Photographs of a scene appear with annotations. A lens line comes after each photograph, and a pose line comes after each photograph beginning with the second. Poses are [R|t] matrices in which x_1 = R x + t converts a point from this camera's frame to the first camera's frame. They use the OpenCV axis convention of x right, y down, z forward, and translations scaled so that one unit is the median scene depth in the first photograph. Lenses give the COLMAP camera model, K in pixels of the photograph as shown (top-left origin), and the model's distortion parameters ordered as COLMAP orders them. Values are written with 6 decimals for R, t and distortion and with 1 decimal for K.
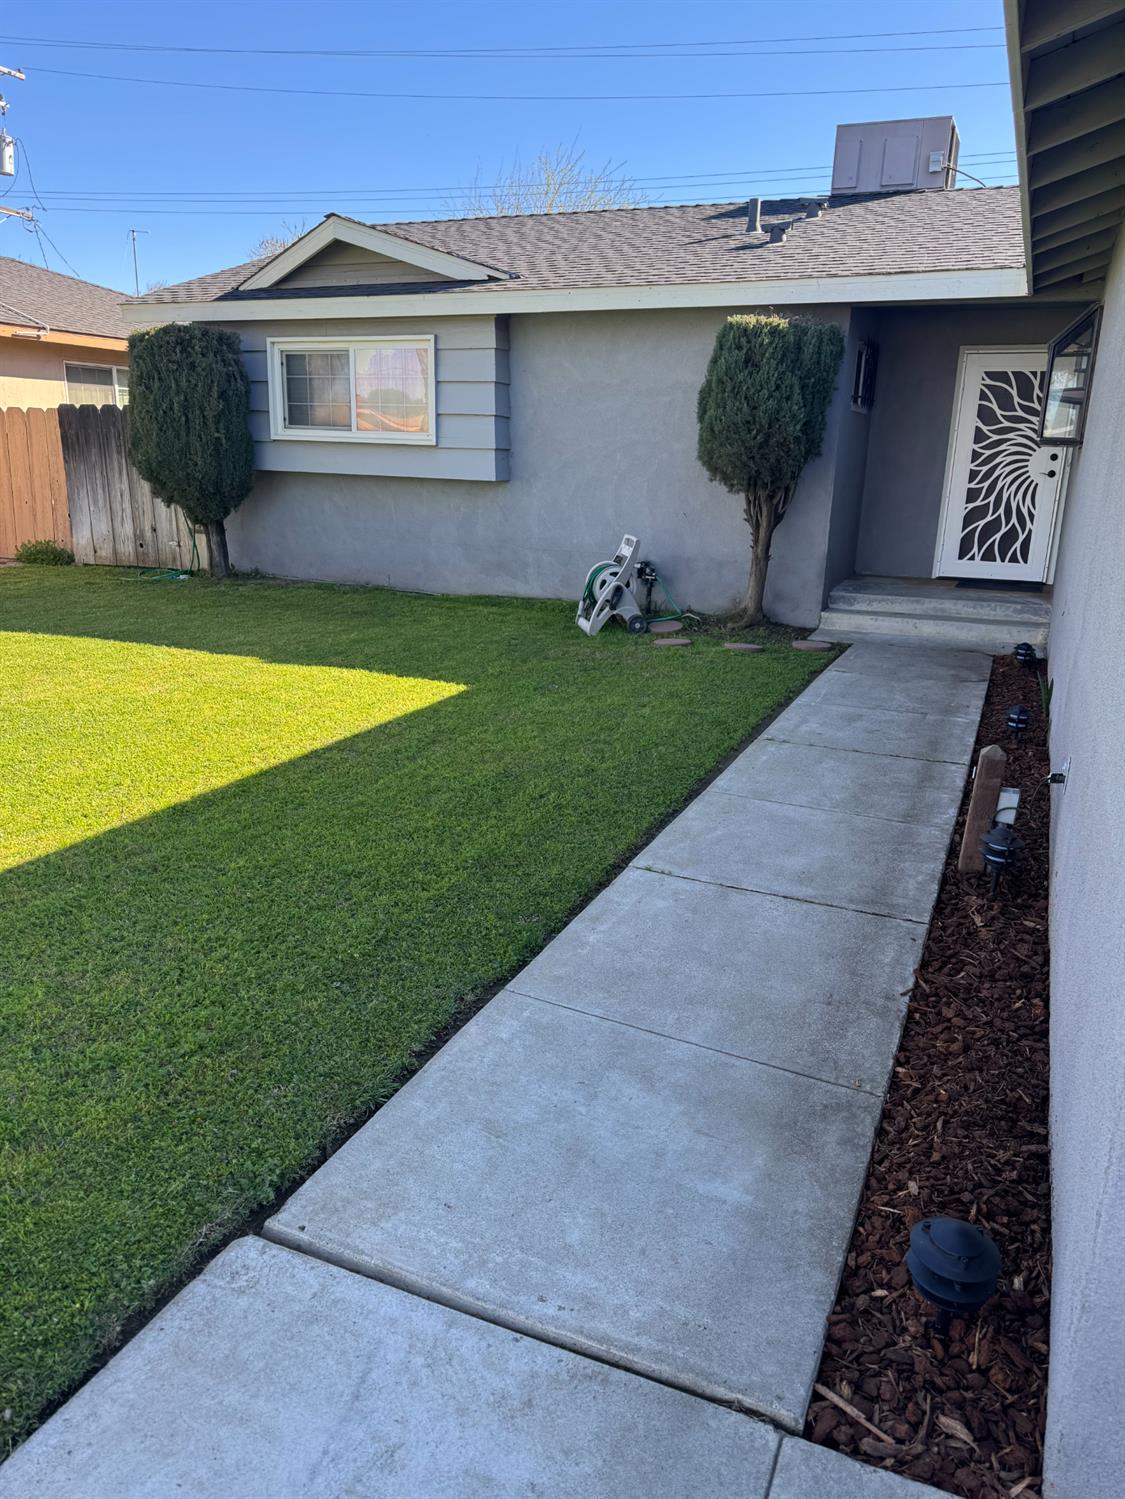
lens RADIAL K [[1058.8, 0, 562.5], [0, 1058.8, 749.5], [0, 0, 1]] dist [0.126149, -0.250417]
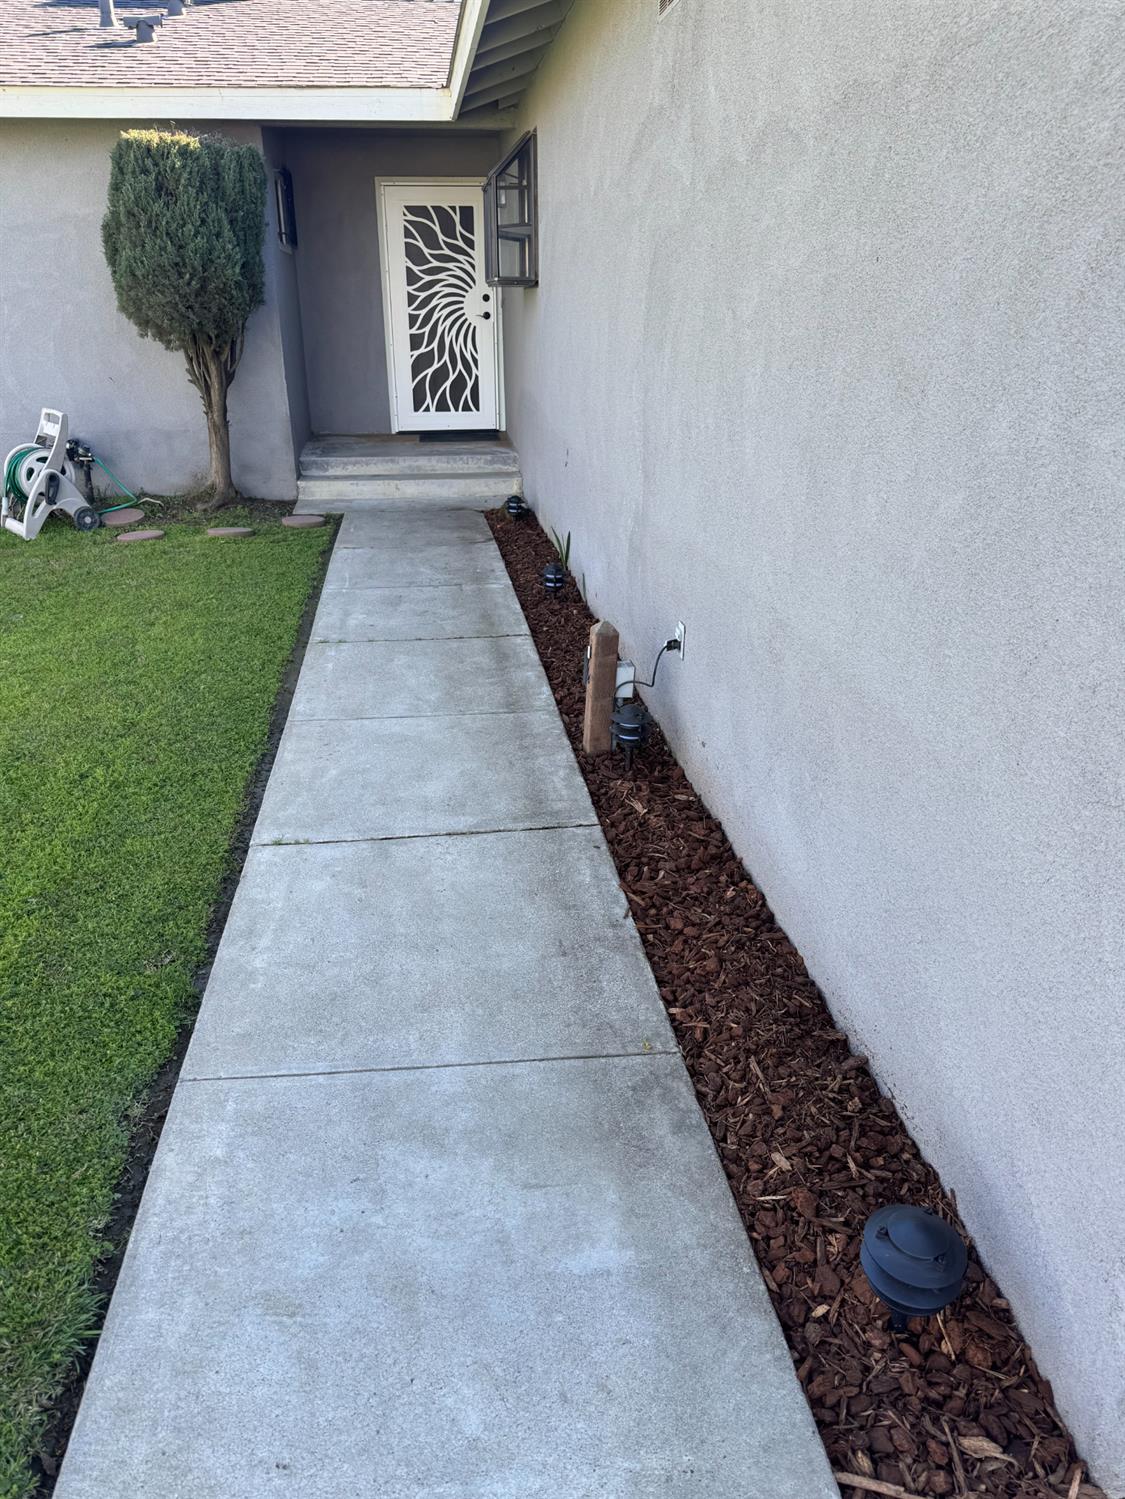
lens RADIAL K [[1032.3, 0, 562.5], [0, 1032.3, 749.5], [0, 0, 1]] dist [0.096923, -0.136660]
pose [[0.851115, -0.231887, 0.470990, -0.063569], [0.164467, 0.969773, 0.180252, -0.044824], [-0.498552, -0.075953, 0.863526, 0.139421]]
